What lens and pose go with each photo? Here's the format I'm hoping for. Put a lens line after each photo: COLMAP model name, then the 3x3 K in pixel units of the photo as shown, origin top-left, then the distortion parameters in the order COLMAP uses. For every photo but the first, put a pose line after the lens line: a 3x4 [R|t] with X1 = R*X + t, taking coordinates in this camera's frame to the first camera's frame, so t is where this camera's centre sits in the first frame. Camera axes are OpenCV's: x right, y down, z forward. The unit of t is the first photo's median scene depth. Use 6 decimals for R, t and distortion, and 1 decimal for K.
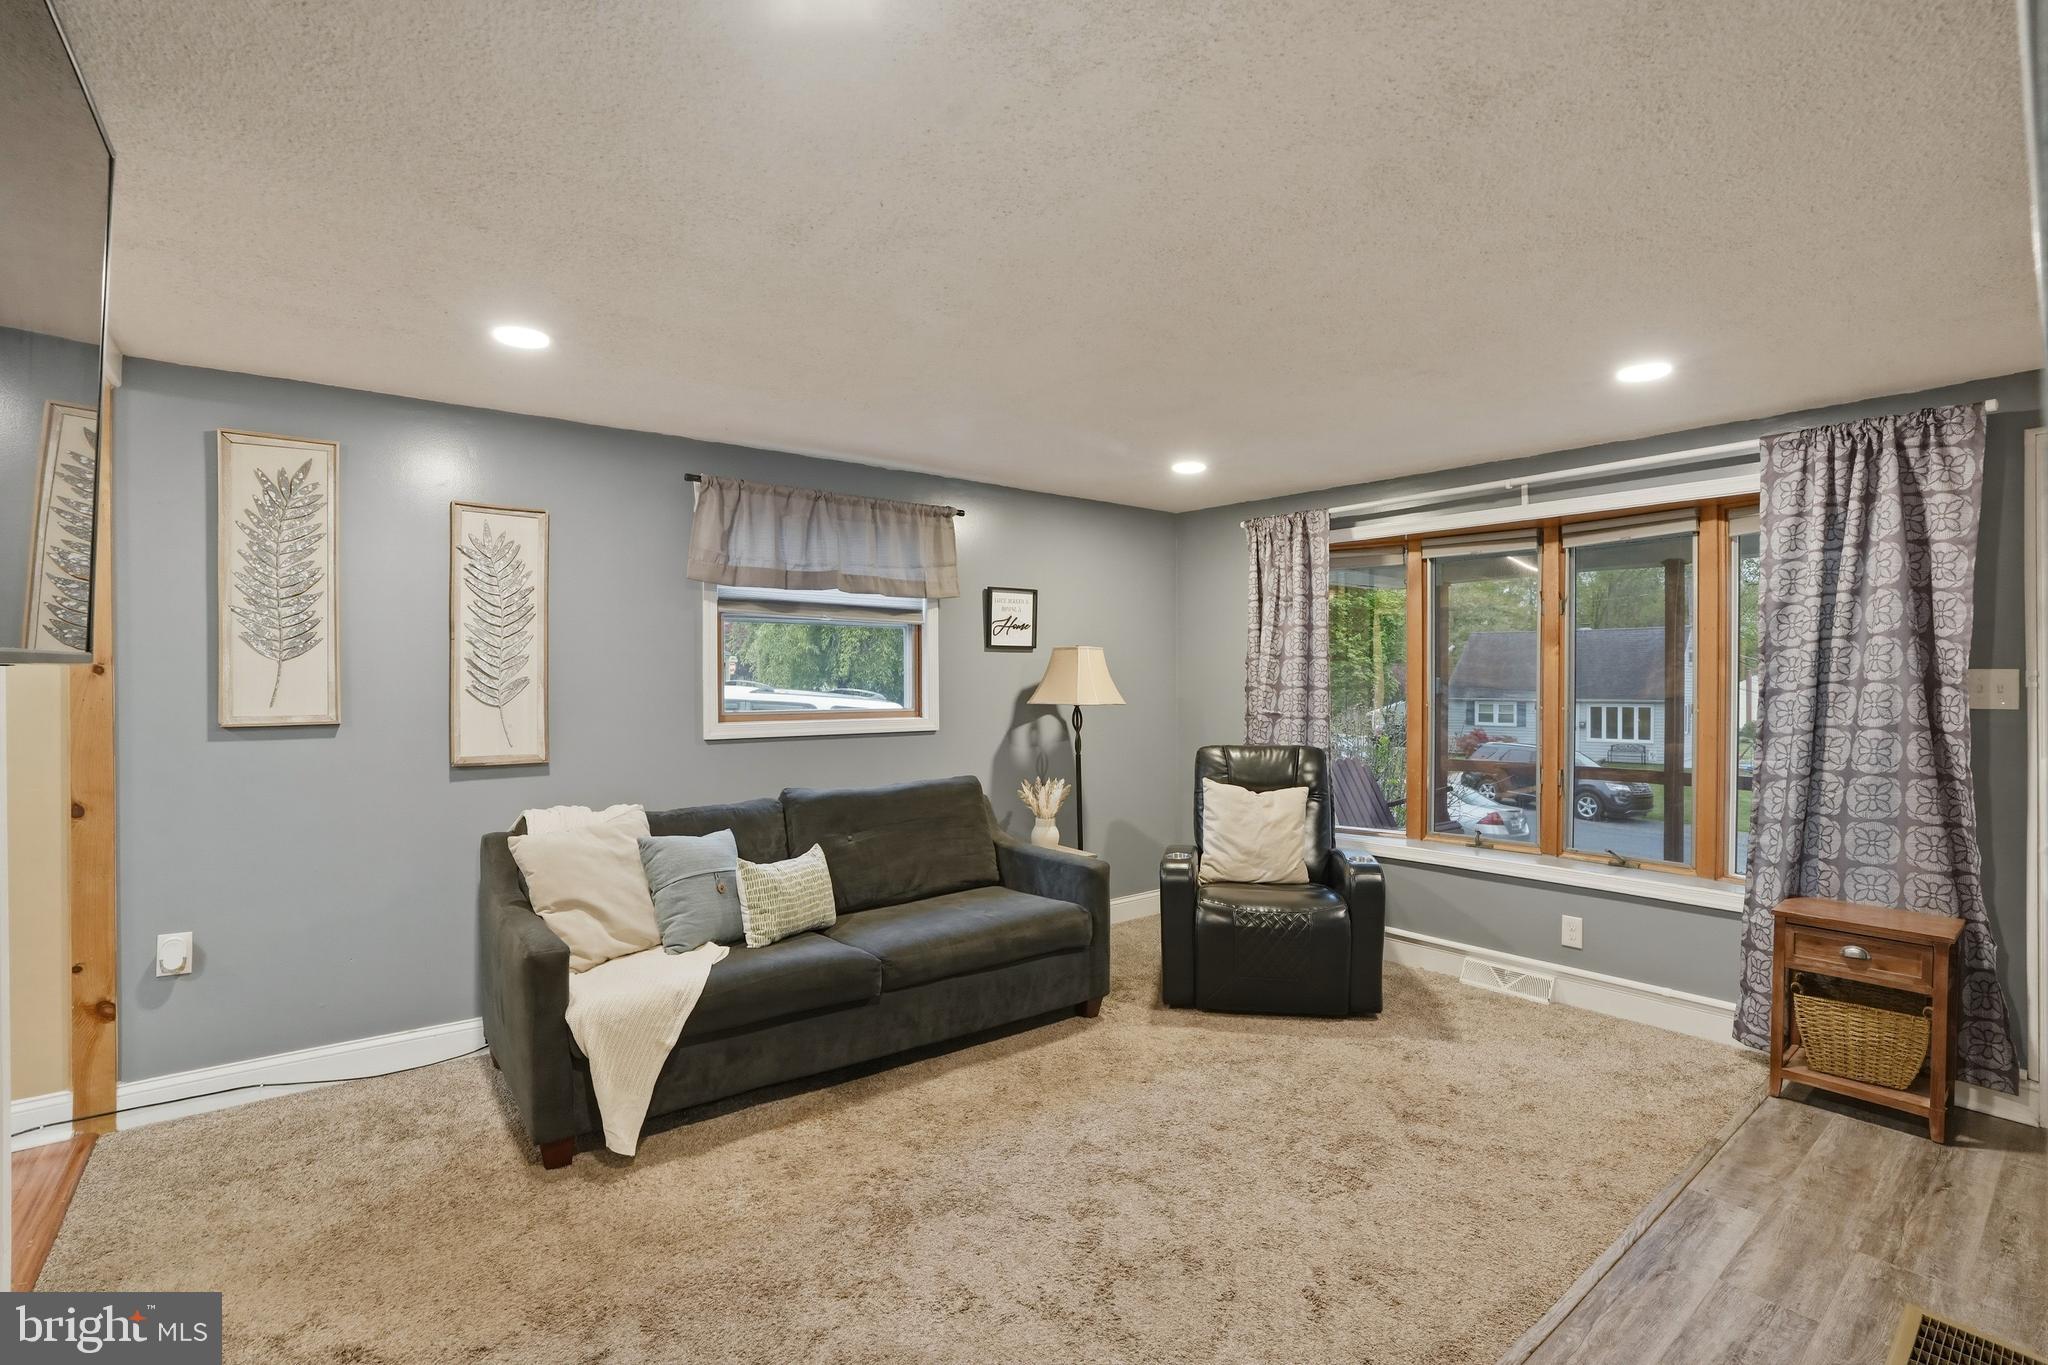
lens RADIAL K [[949.2, 0, 1024.0], [0, 949.2, 682.5], [0, 0, 1]] dist [-0.073547, 0.027878]
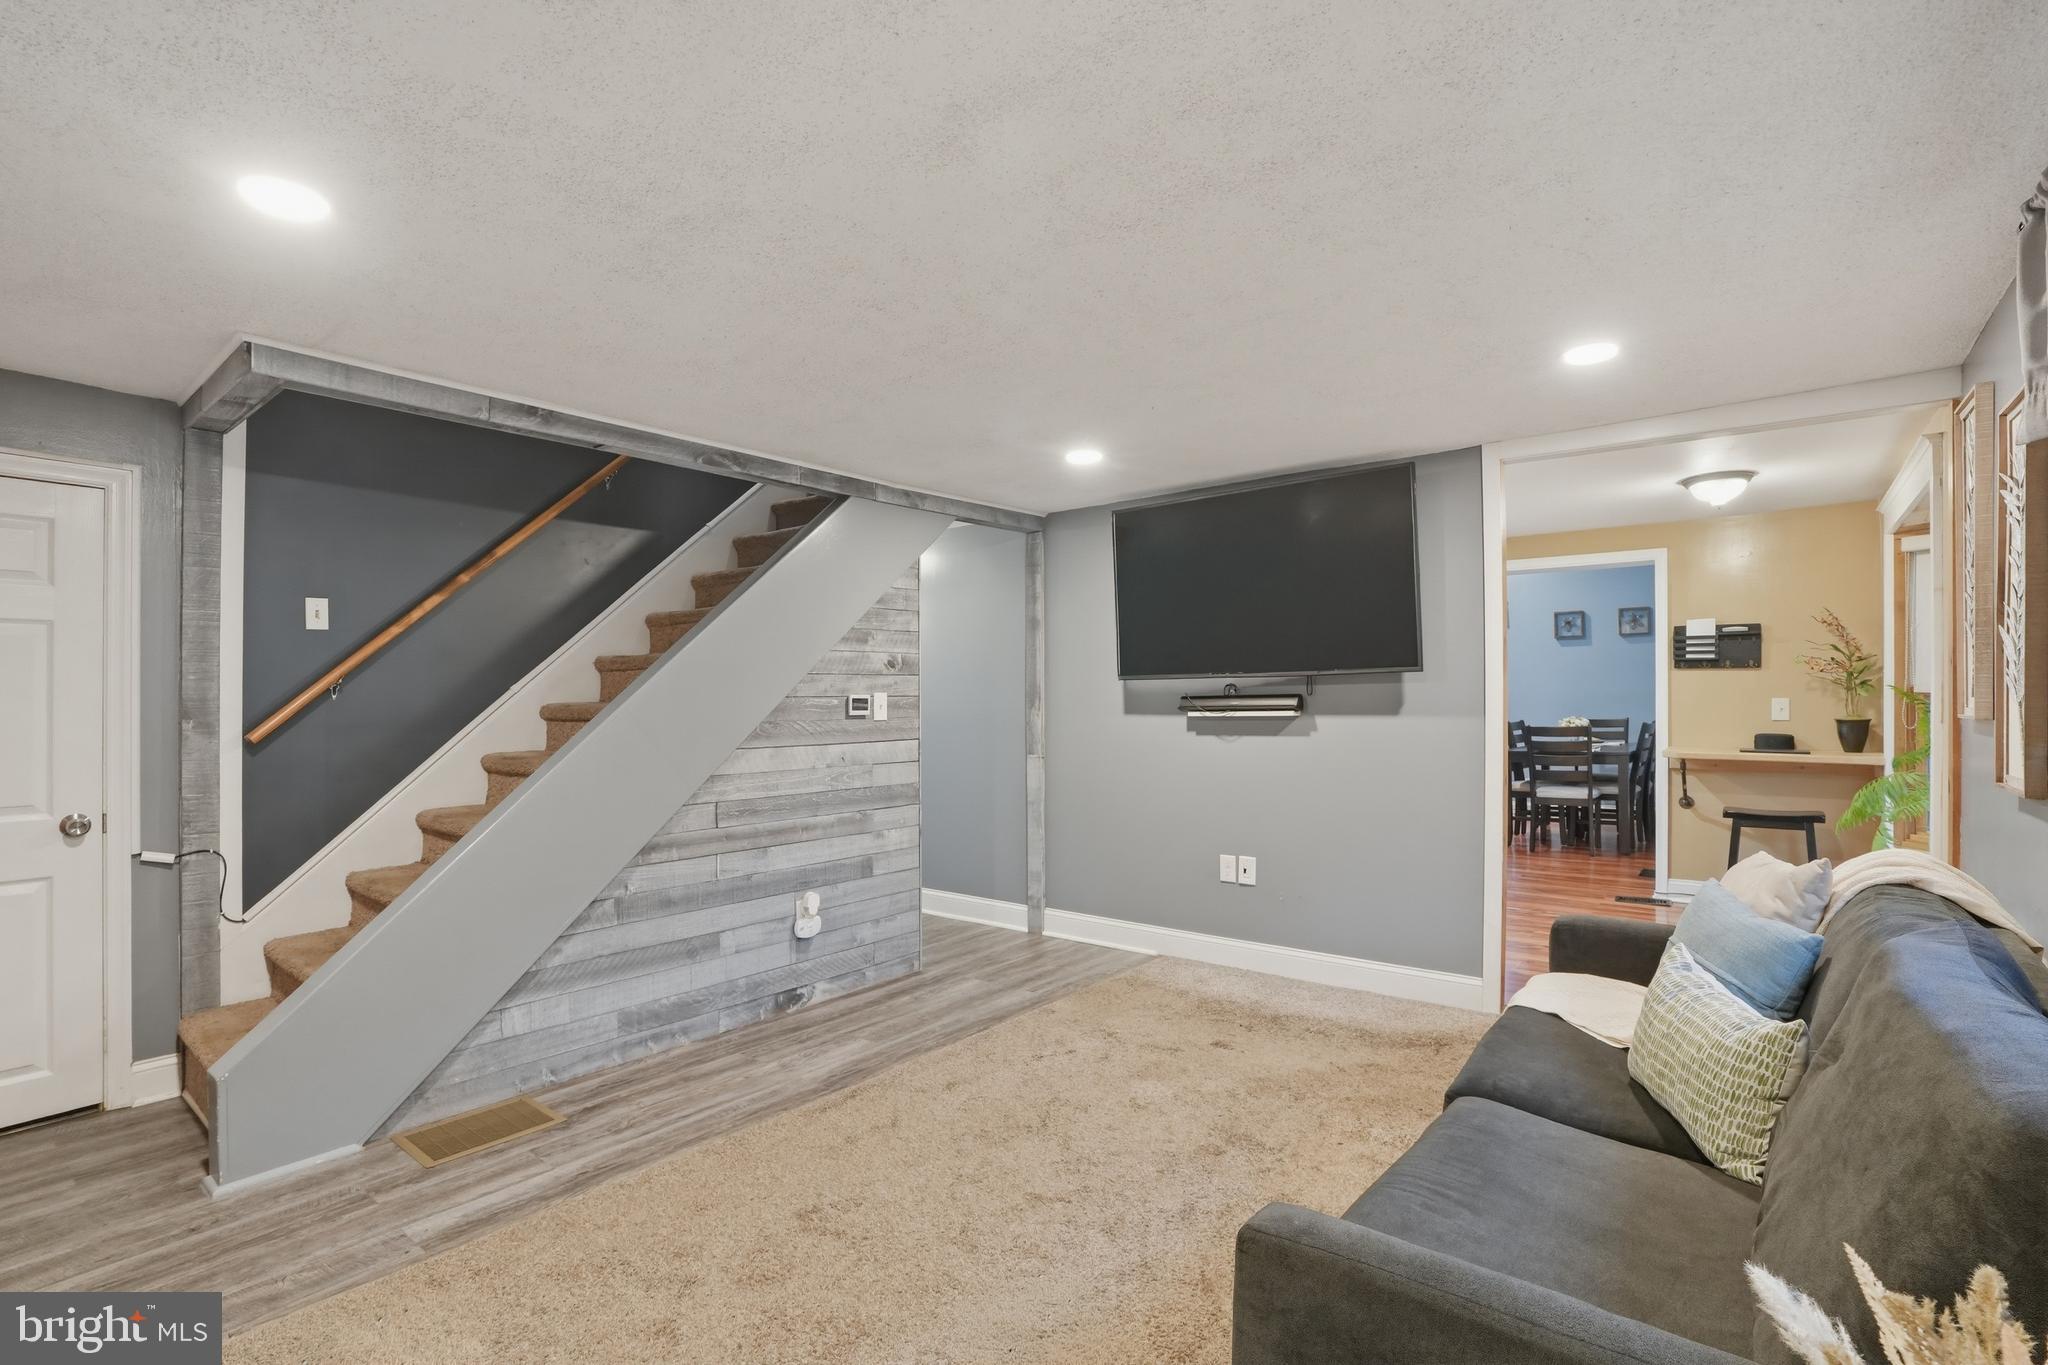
lens RADIAL K [[949.2, 0, 1024.0], [0, 949.2, 682.5], [0, 0, 1]] dist [-0.073547, 0.027878]
pose [[-0.975759, 0.005466, -0.218779, 0.290745], [0.007593, 0.999932, -0.008882, 0.012405], [0.218715, -0.010328, -0.975734, 1.645259]]
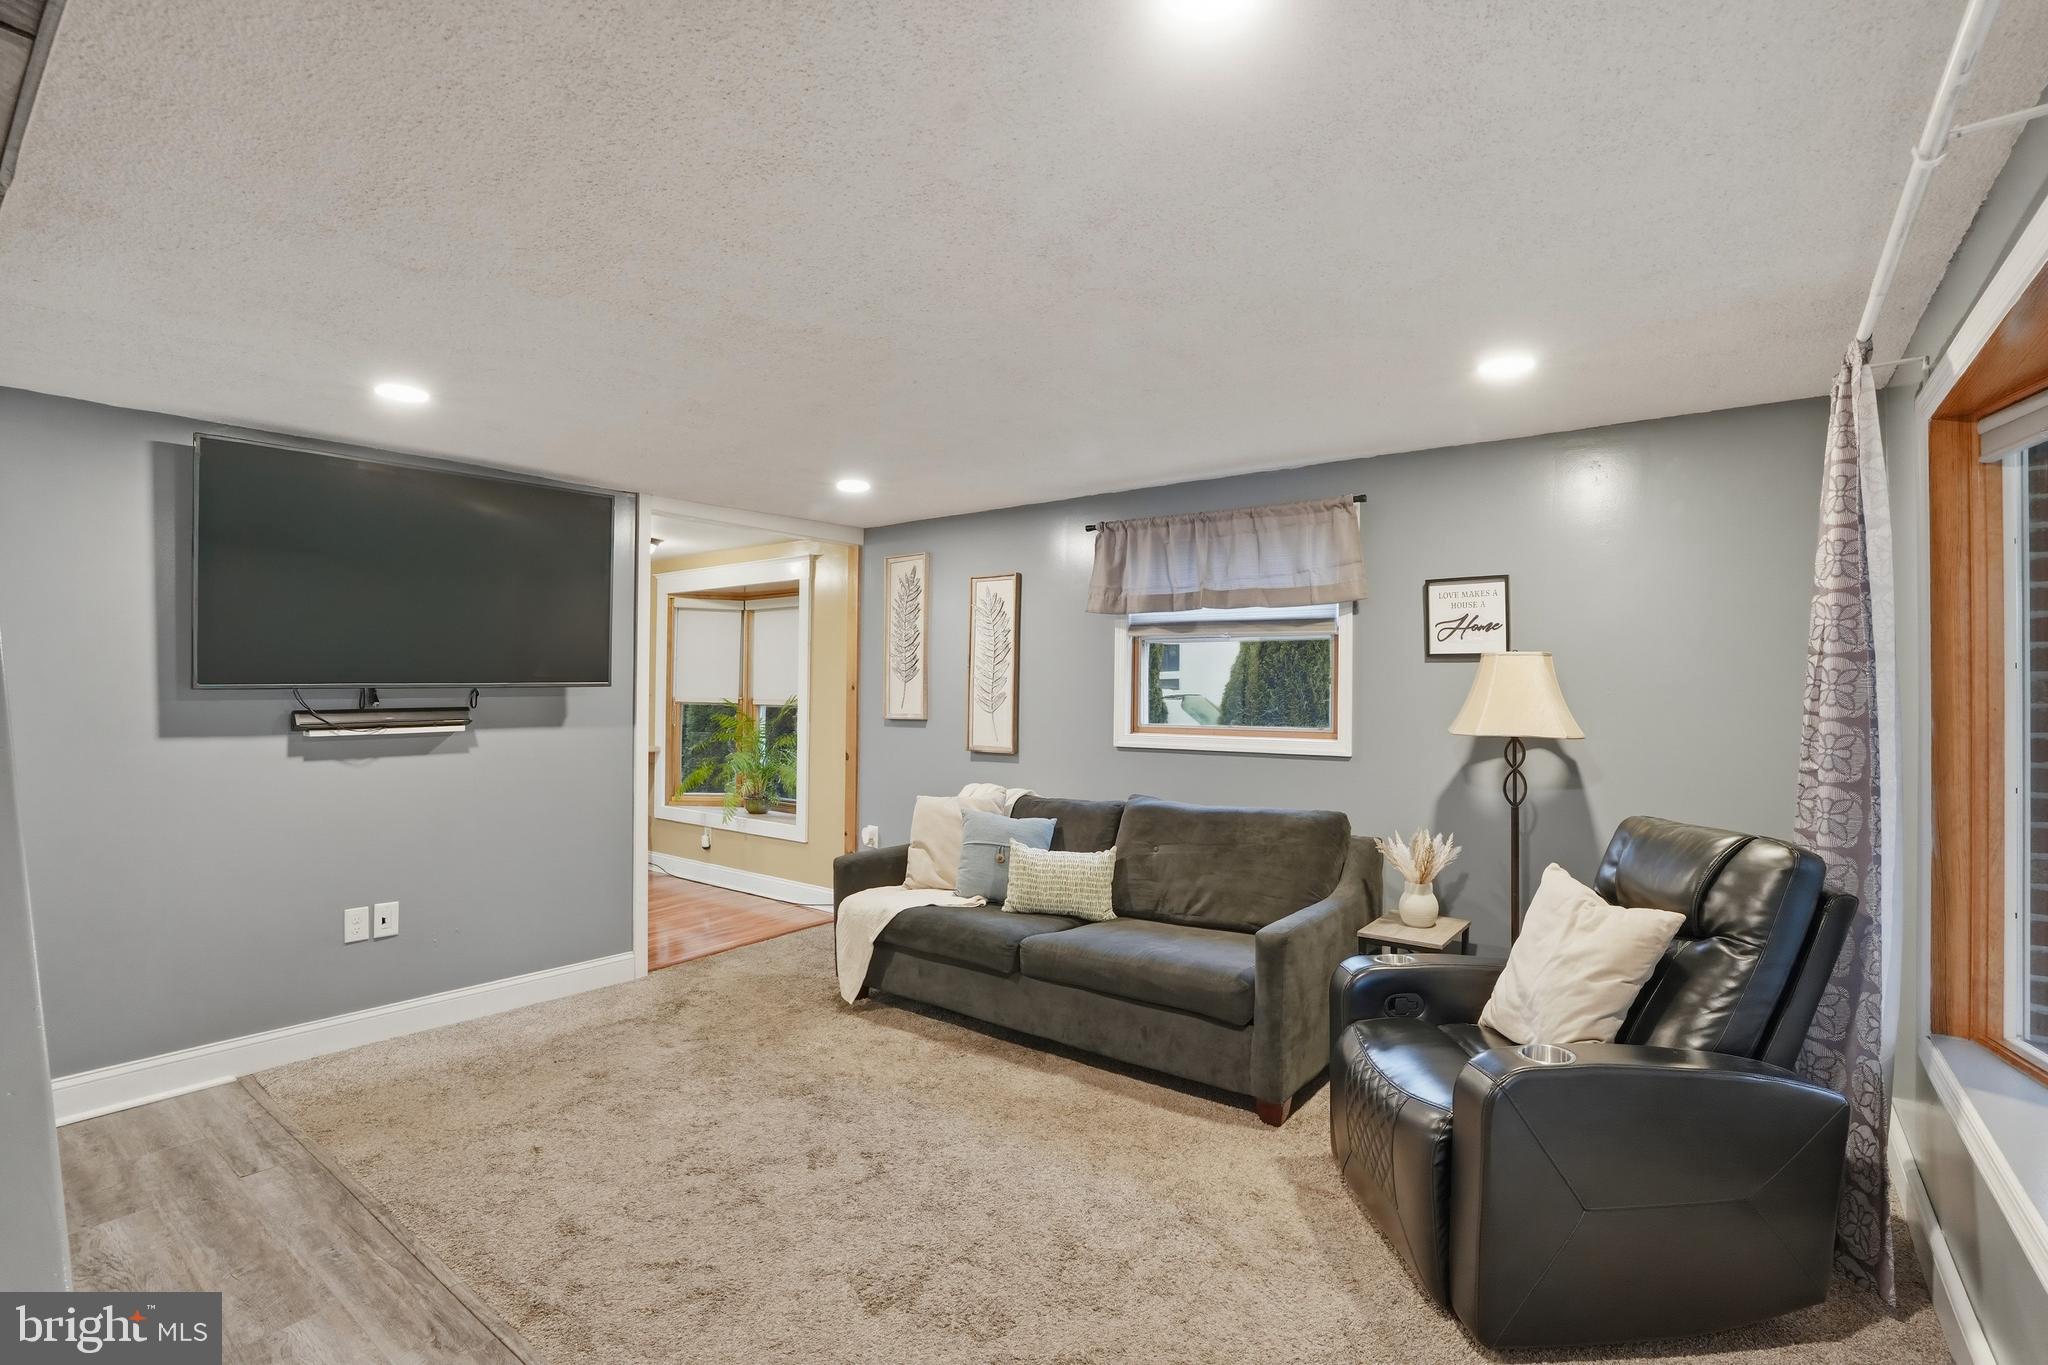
lens RADIAL K [[949.2, 0, 1024.0], [0, 949.2, 682.5], [0, 0, 1]] dist [-0.073547, 0.027878]
pose [[0.243199, -0.008181, -0.969942, 1.001781], [-0.009839, 0.999892, -0.010901, -0.006513], [0.969926, 0.012195, 0.243093, 0.768856]]
